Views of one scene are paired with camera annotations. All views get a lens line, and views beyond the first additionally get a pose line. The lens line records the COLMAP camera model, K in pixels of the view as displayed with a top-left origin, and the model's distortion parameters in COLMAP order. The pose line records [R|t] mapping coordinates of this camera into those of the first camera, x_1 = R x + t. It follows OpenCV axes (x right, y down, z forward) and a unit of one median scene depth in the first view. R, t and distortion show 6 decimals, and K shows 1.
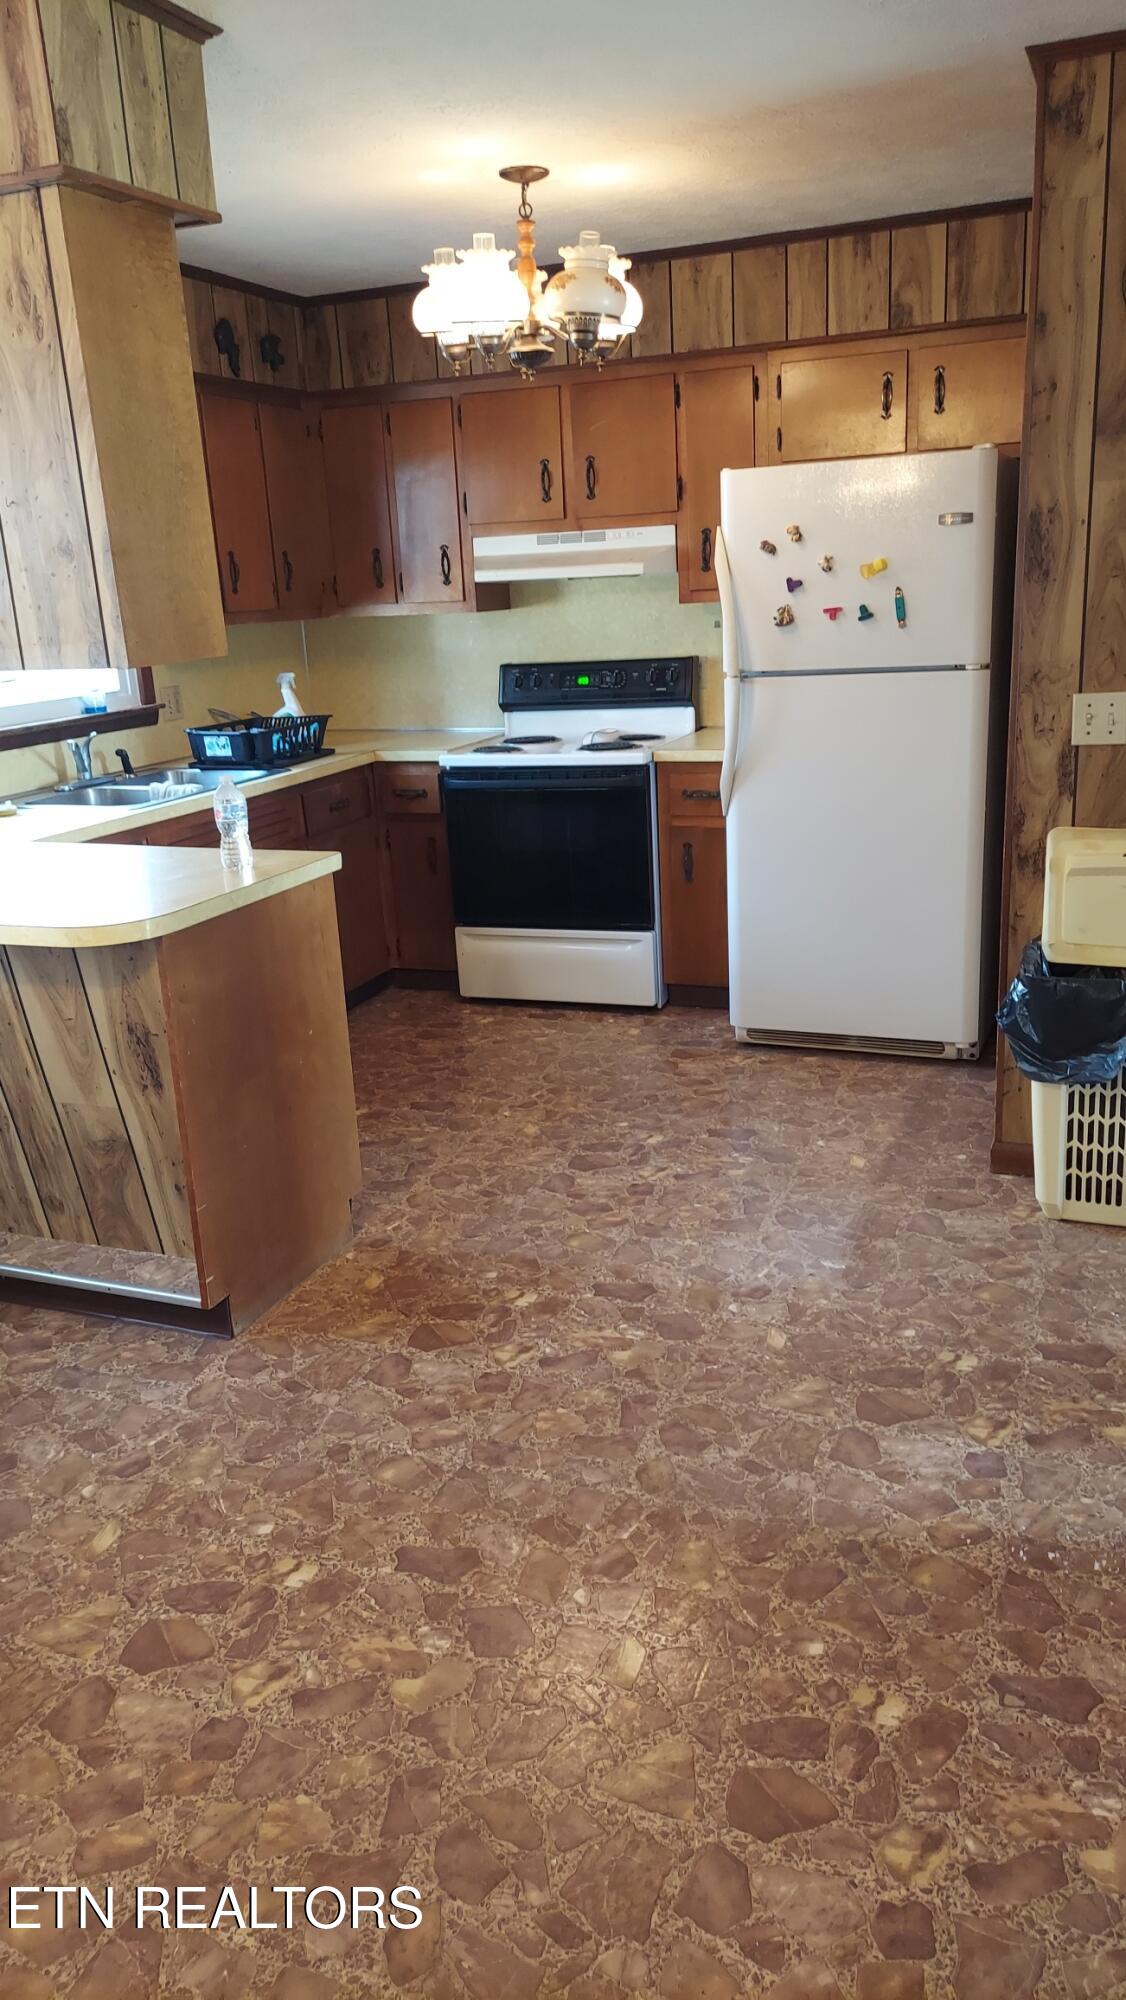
lens RADIAL K [[1409.0, 0, 566.8], [0, 1409.0, 1006.2], [0, 0, 1]] dist [0.052016, -0.056321]
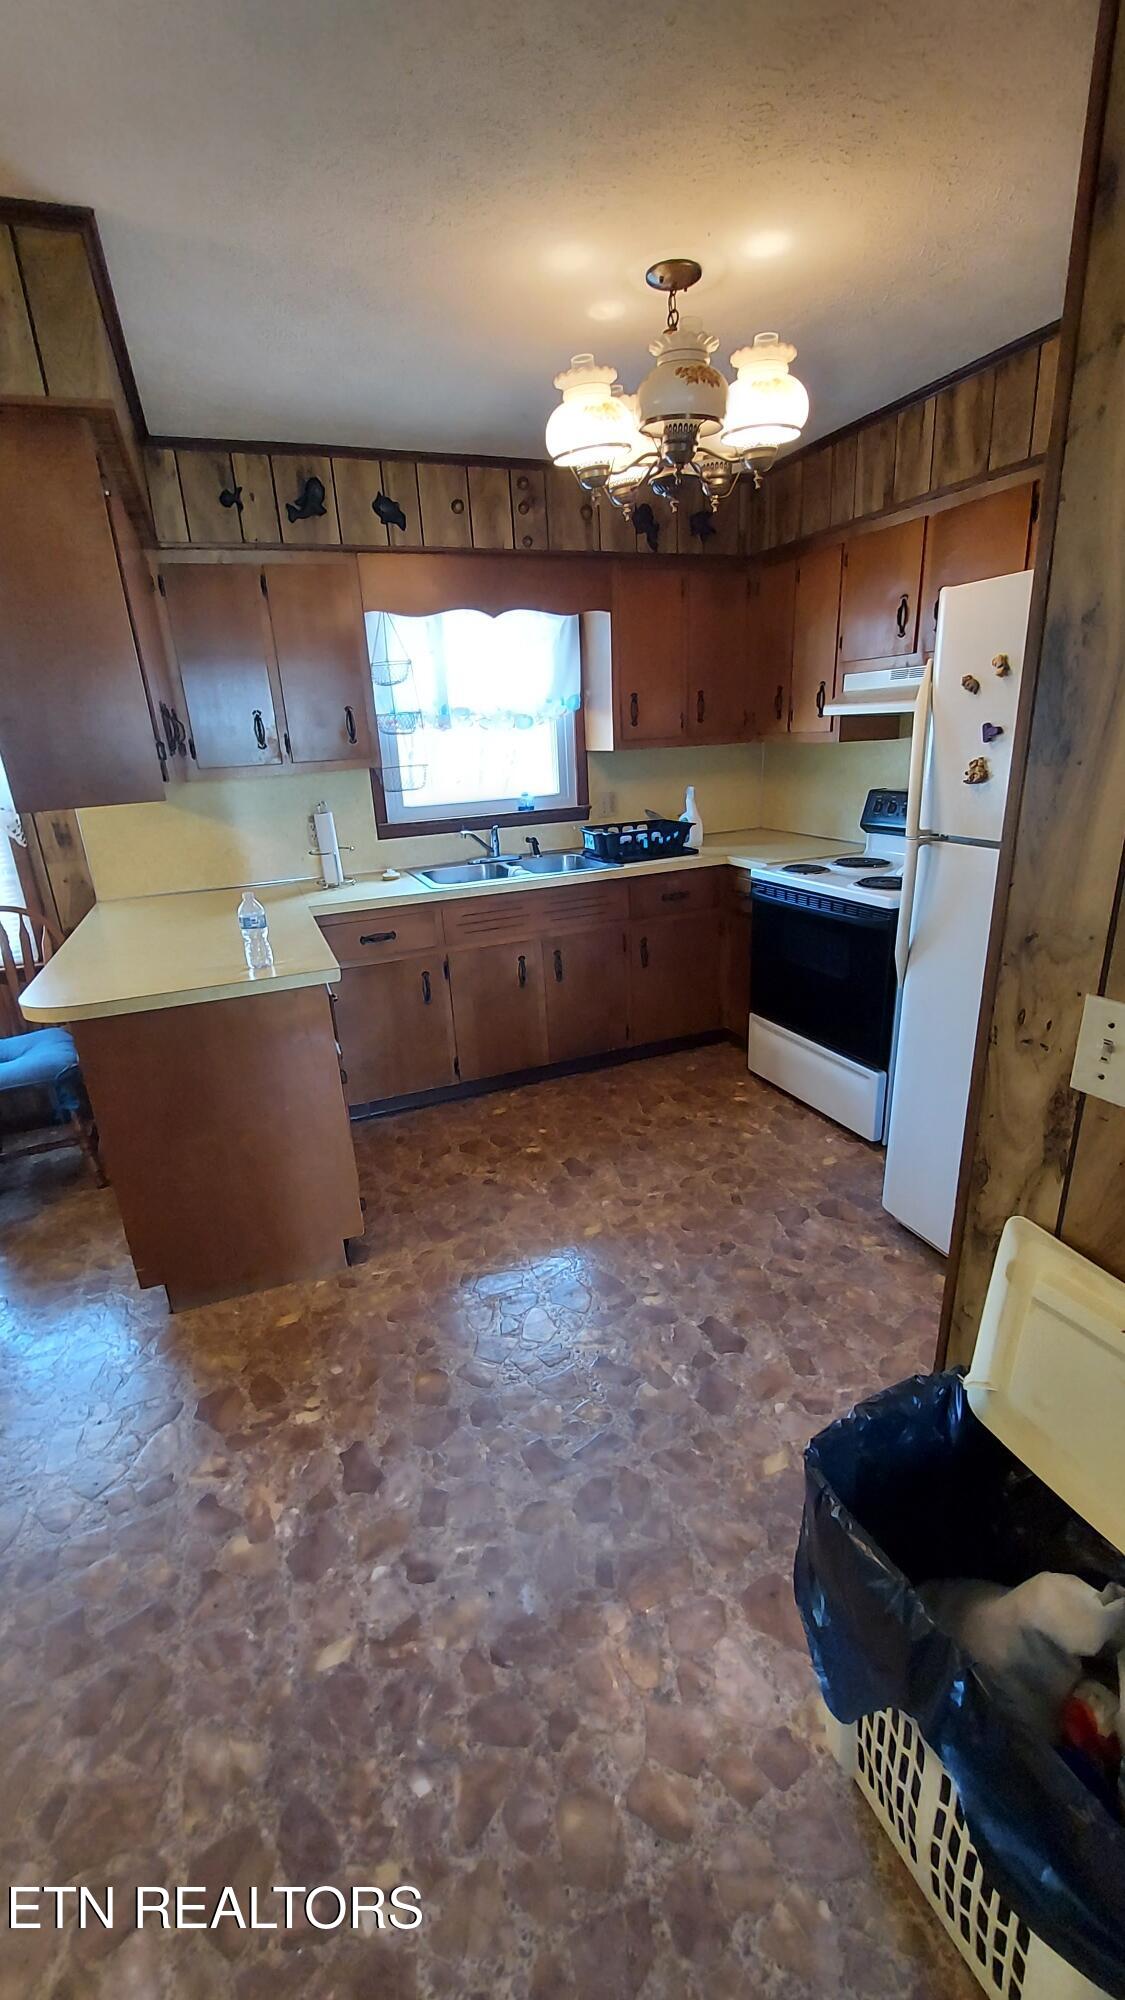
lens RADIAL K [[791.6, 0, 550.5], [0, 791.6, 1002.7], [0, 0, 1]] dist [-0.017719, 0.000507]
pose [[0.684809, 0.250617, -0.684271, 0.326800], [-0.193484, 0.967830, 0.160836, -0.176091], [0.702567, 0.022254, 0.711270, 0.525850]]
